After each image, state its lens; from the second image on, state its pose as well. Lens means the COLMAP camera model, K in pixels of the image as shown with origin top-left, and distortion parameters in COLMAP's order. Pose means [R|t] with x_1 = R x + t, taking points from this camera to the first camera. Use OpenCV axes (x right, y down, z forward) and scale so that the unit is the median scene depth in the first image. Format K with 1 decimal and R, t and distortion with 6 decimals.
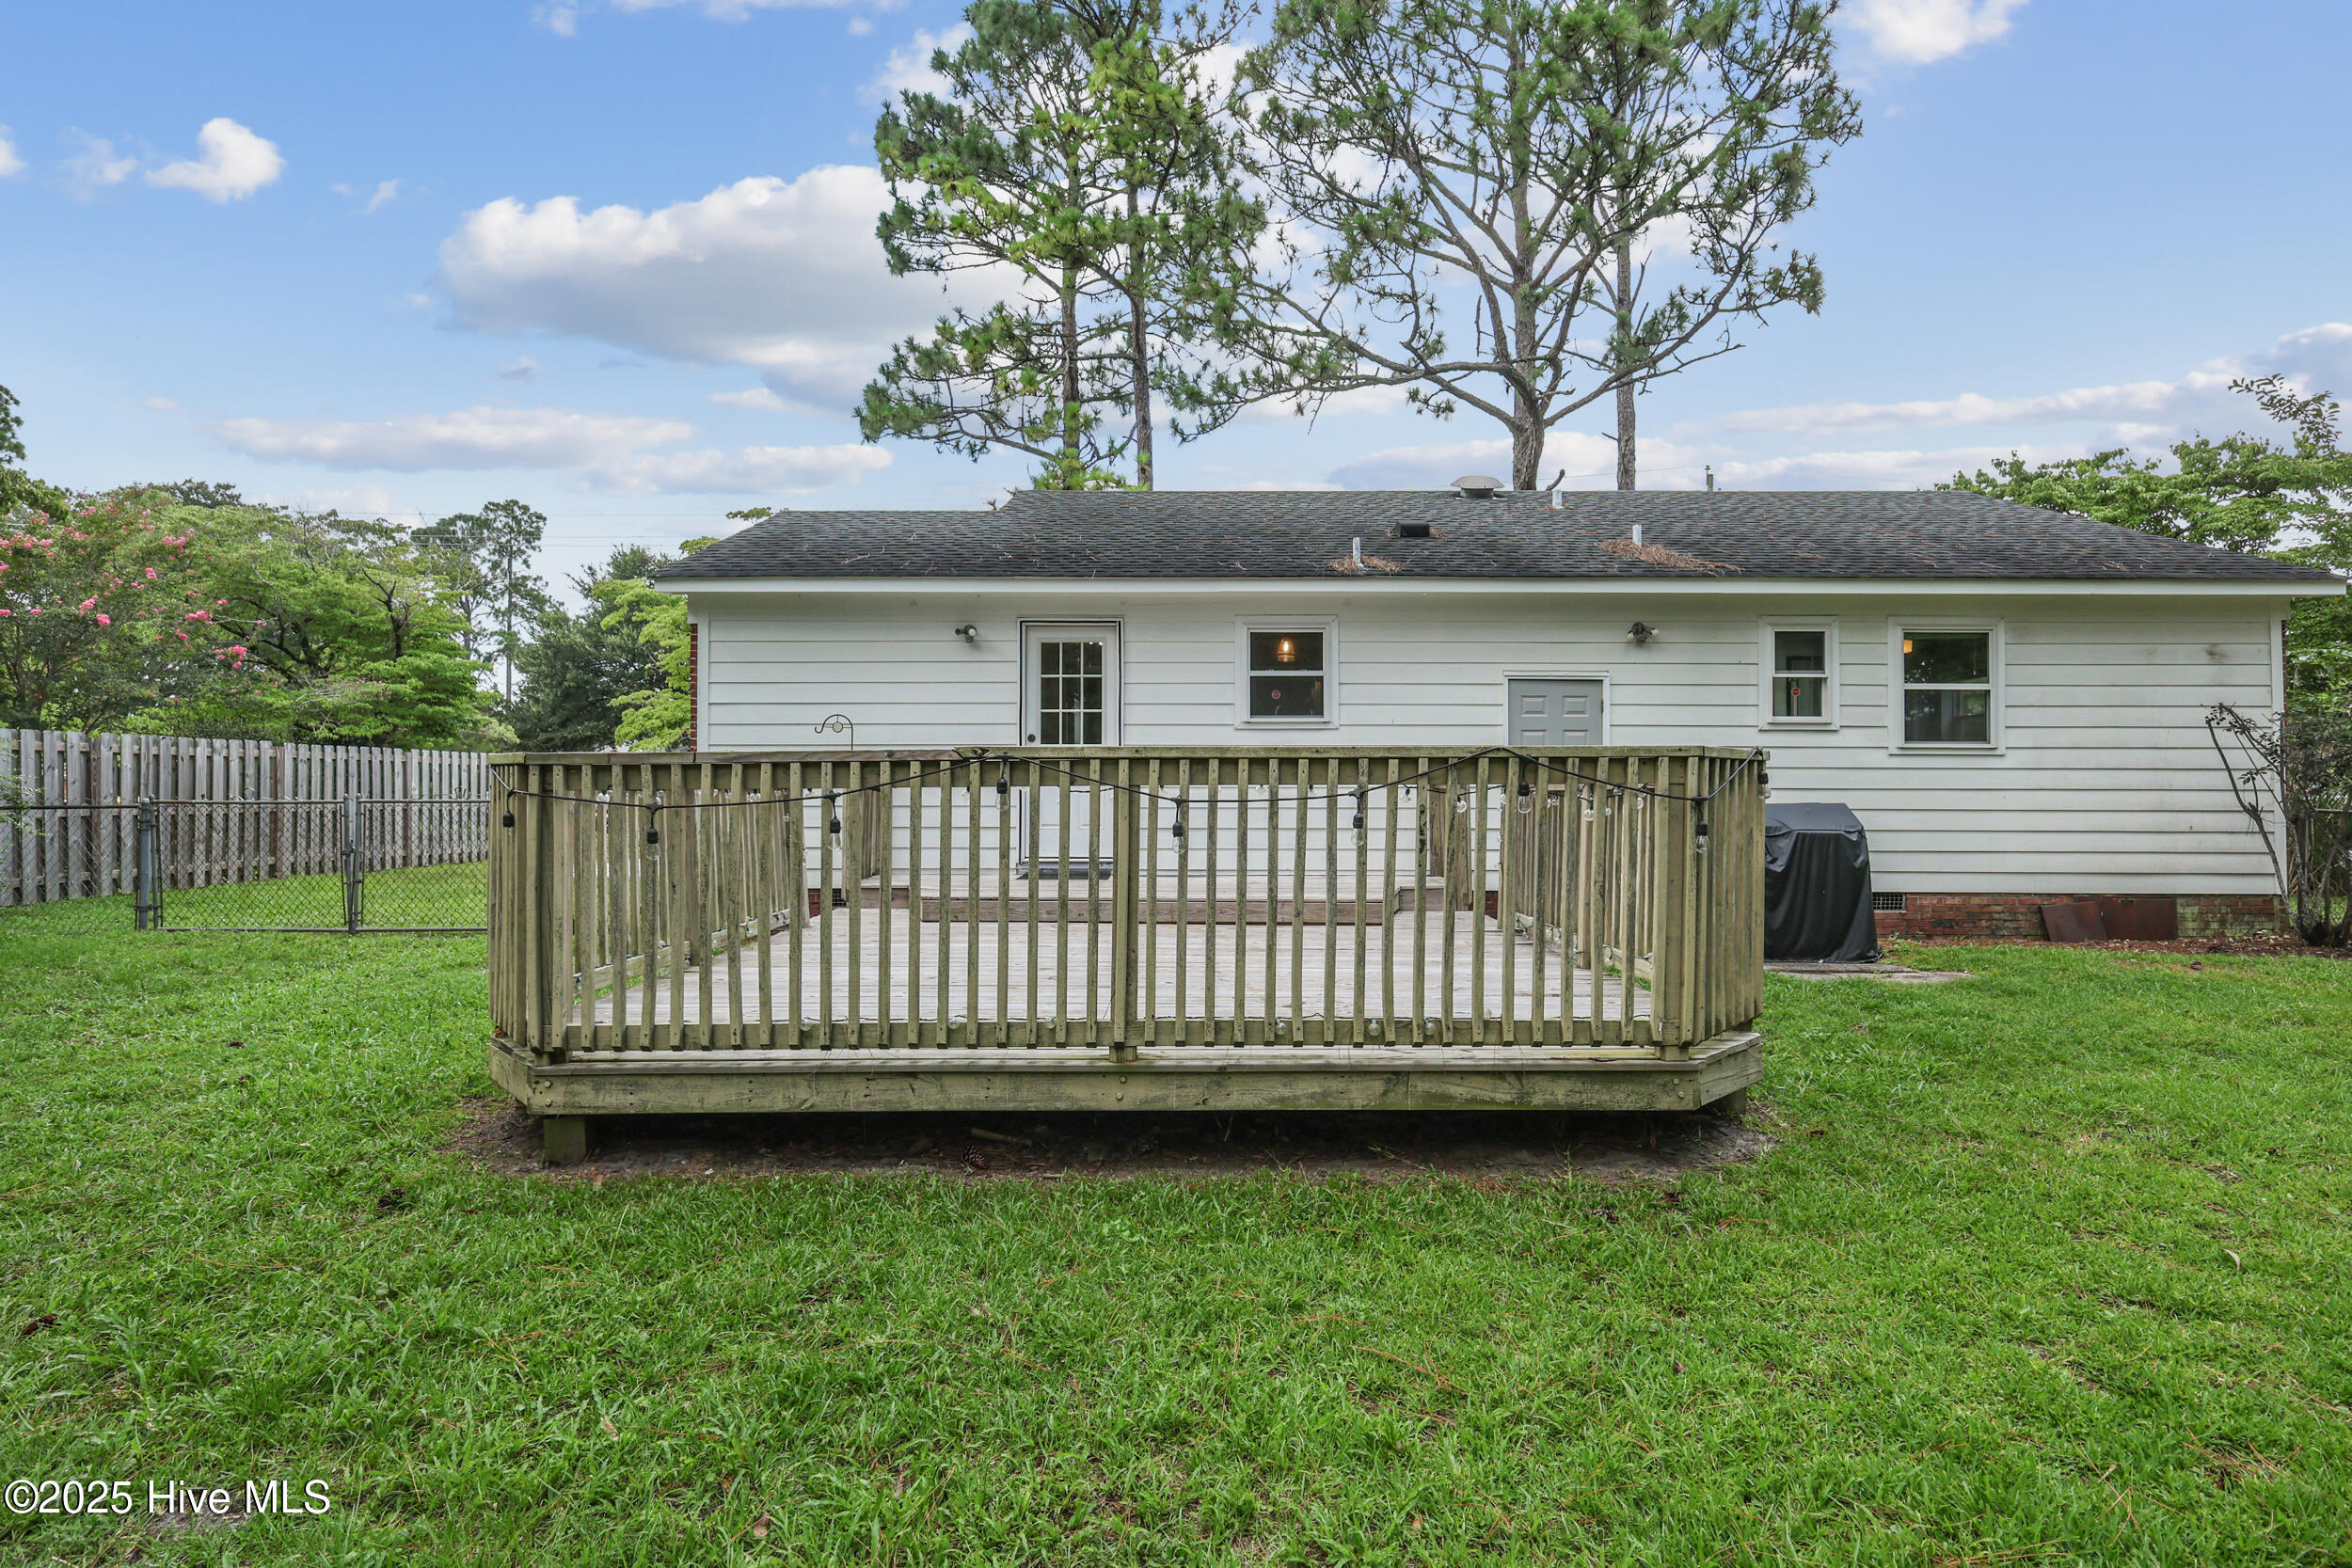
lens RADIAL K [[1127.1, 0, 1179.0], [0, 1127.1, 788.2], [0, 0, 1]] dist [0.011721, 0.000568]
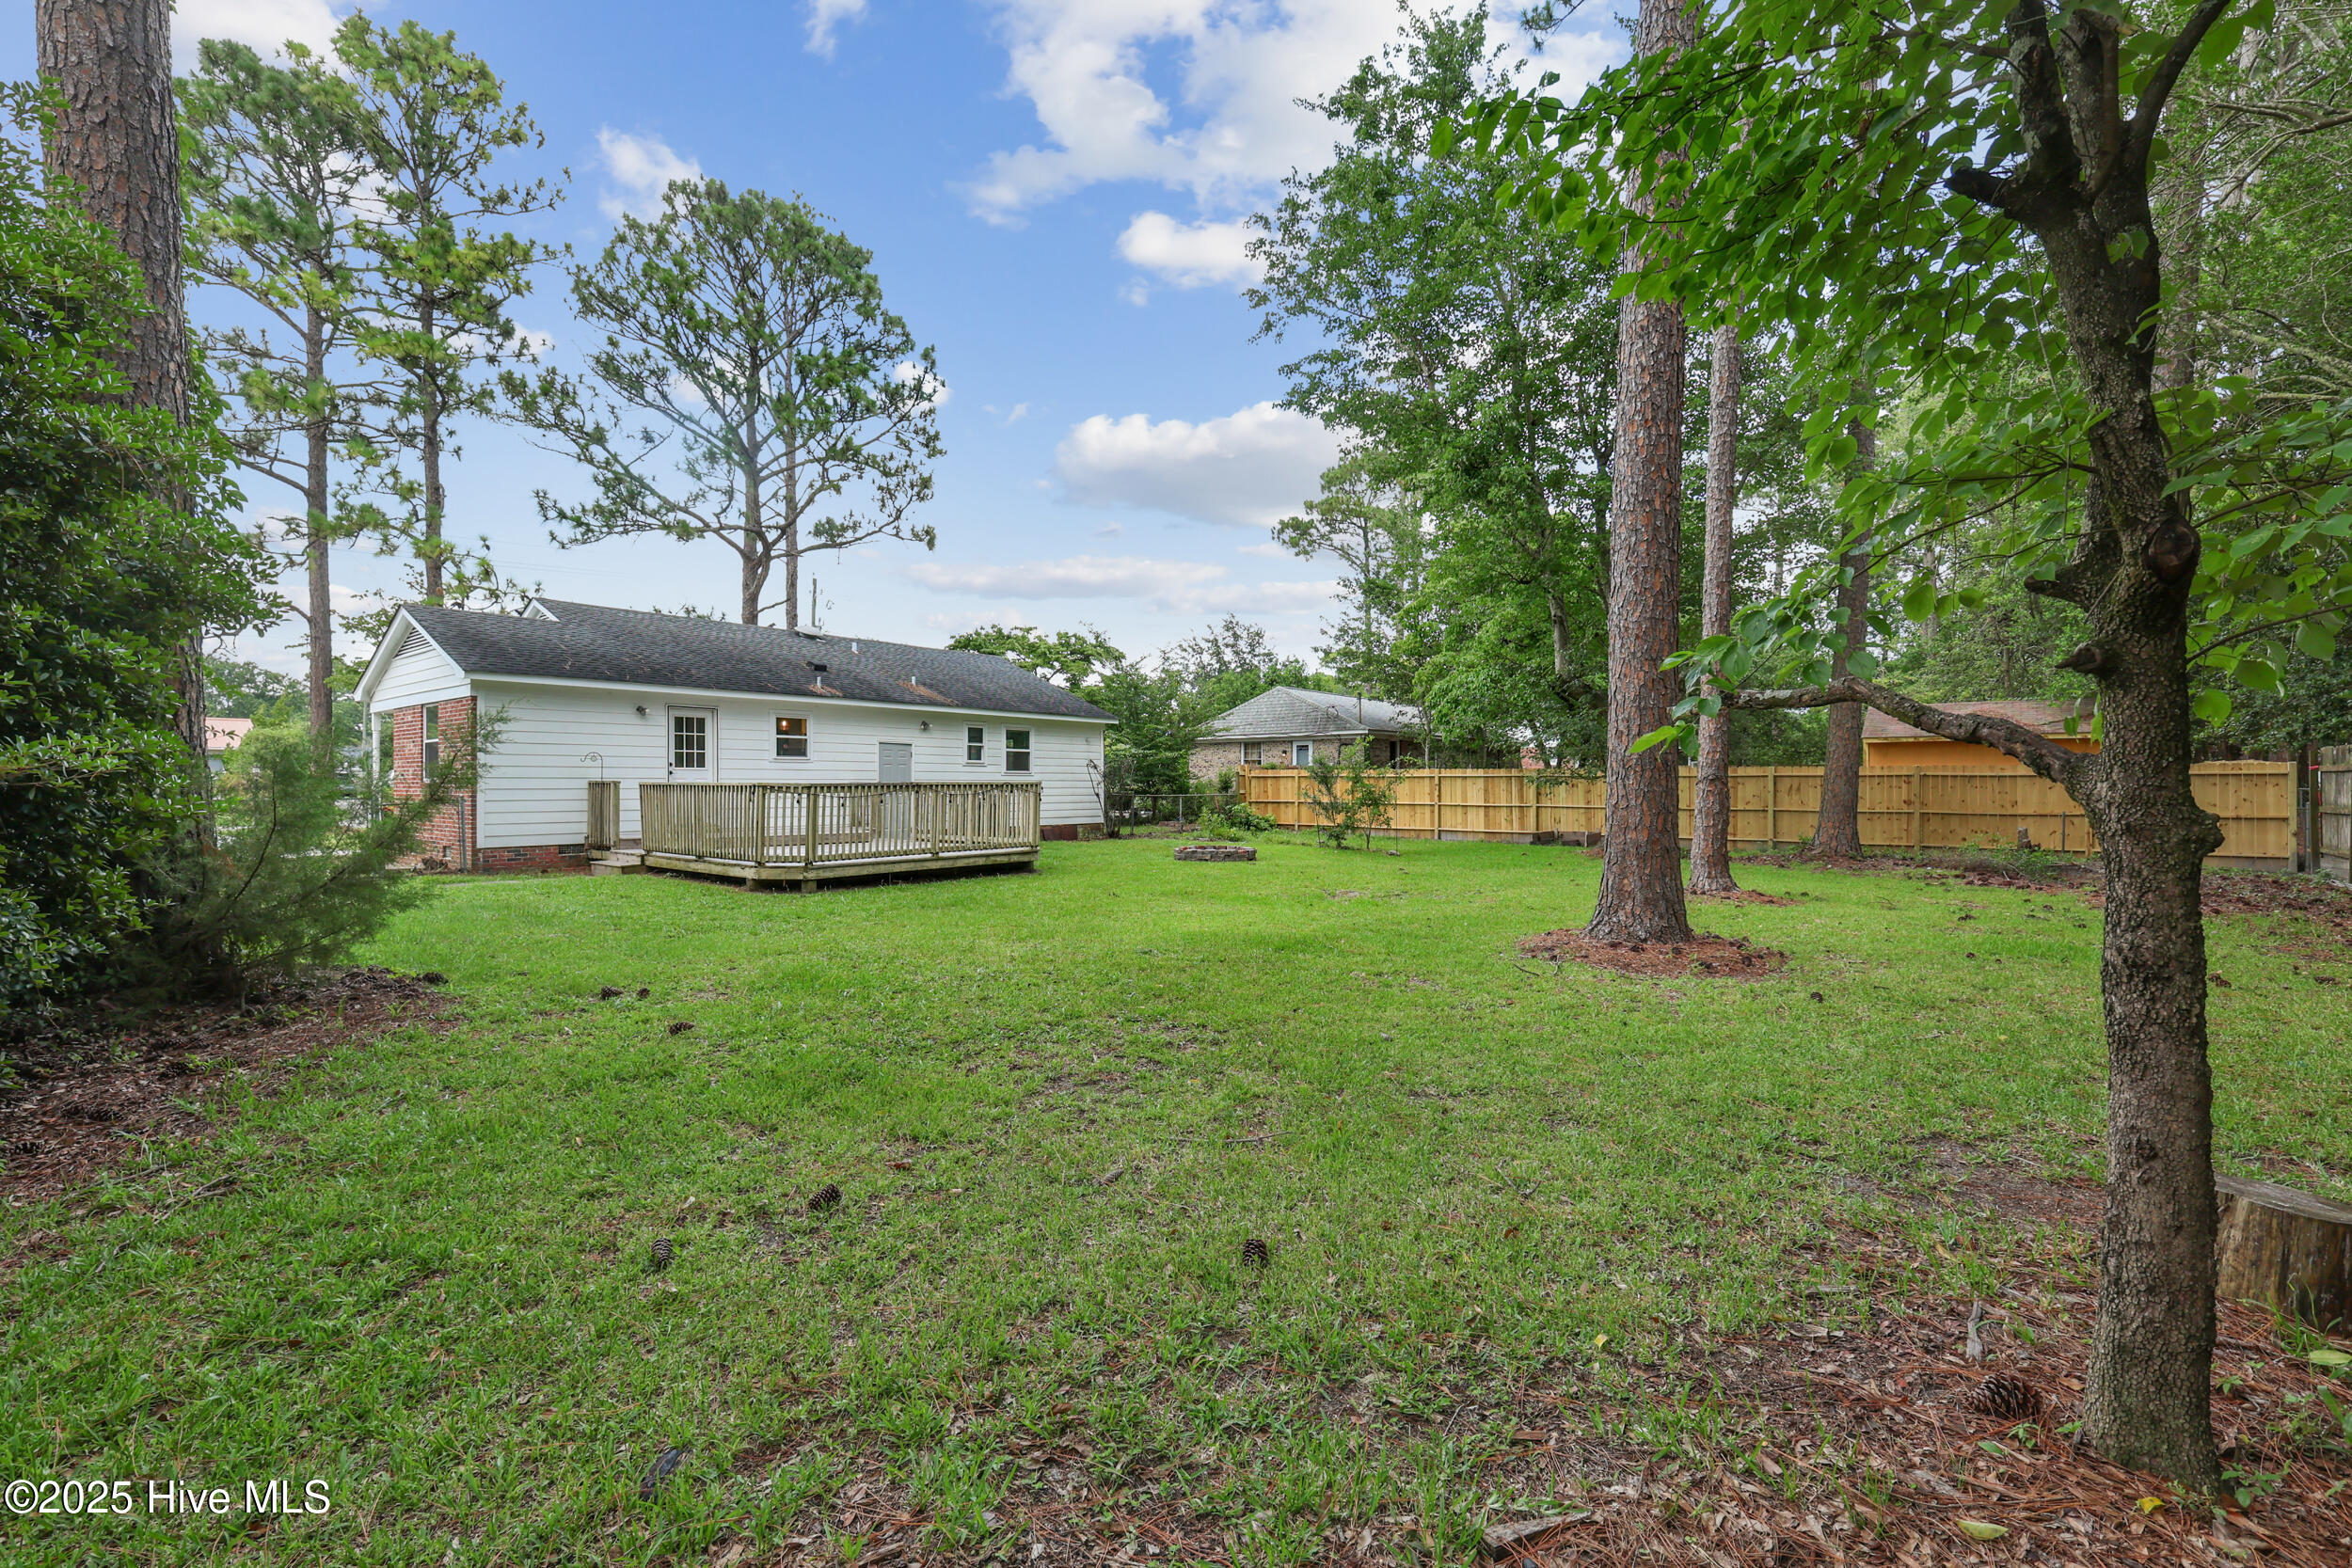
lens RADIAL K [[1007.6, 0, 1196.5], [0, 1007.6, 777.7], [0, 0, 1]] dist [0.003758, 0.000069]
pose [[0.618764, 0.002939, 0.785571, -0.950028], [-0.001778, 0.999996, -0.002341, -0.018972], [-0.785575, 0.000052, 0.618767, -0.825822]]
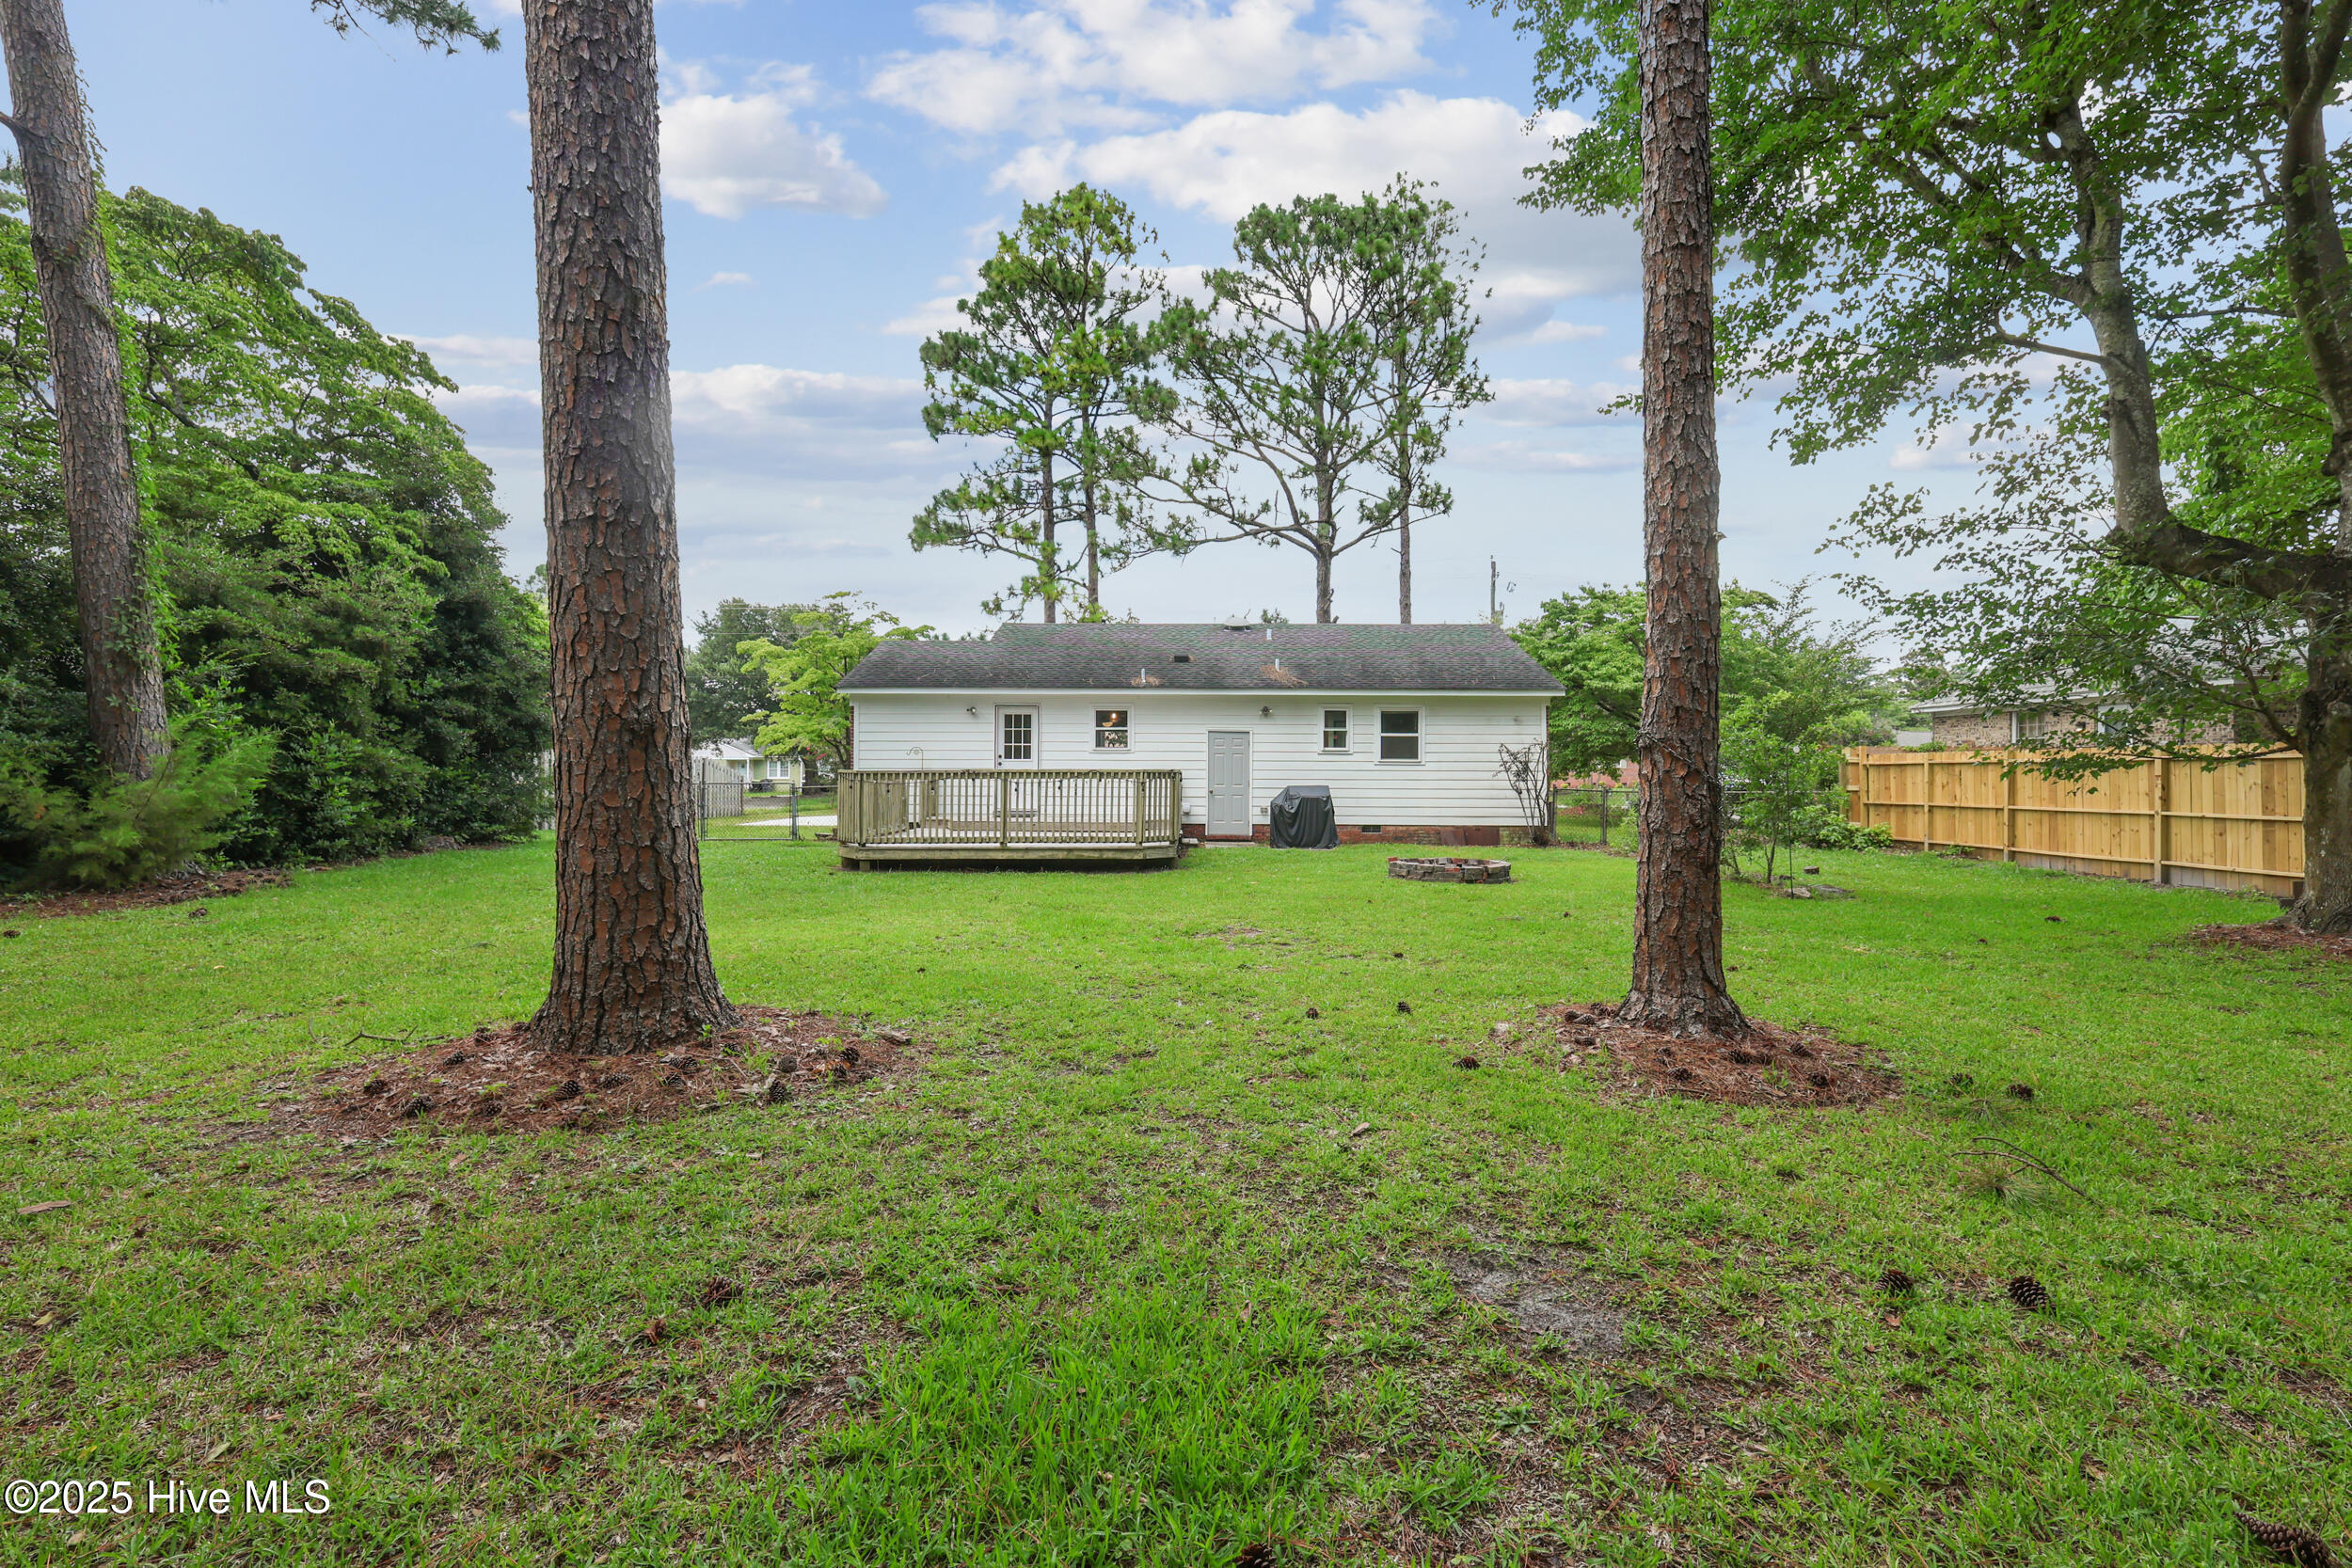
lens RADIAL K [[1007.6, 0, 1183.3], [0, 1007.6, 782.6], [0, 0, 1]] dist [0.003758, 0.000069]
pose [[0.999988, 0.001716, 0.004582, 0.230377], [-0.001749, 0.999973, 0.007129, -0.006812], [-0.004570, -0.007137, 0.999964, -1.041543]]
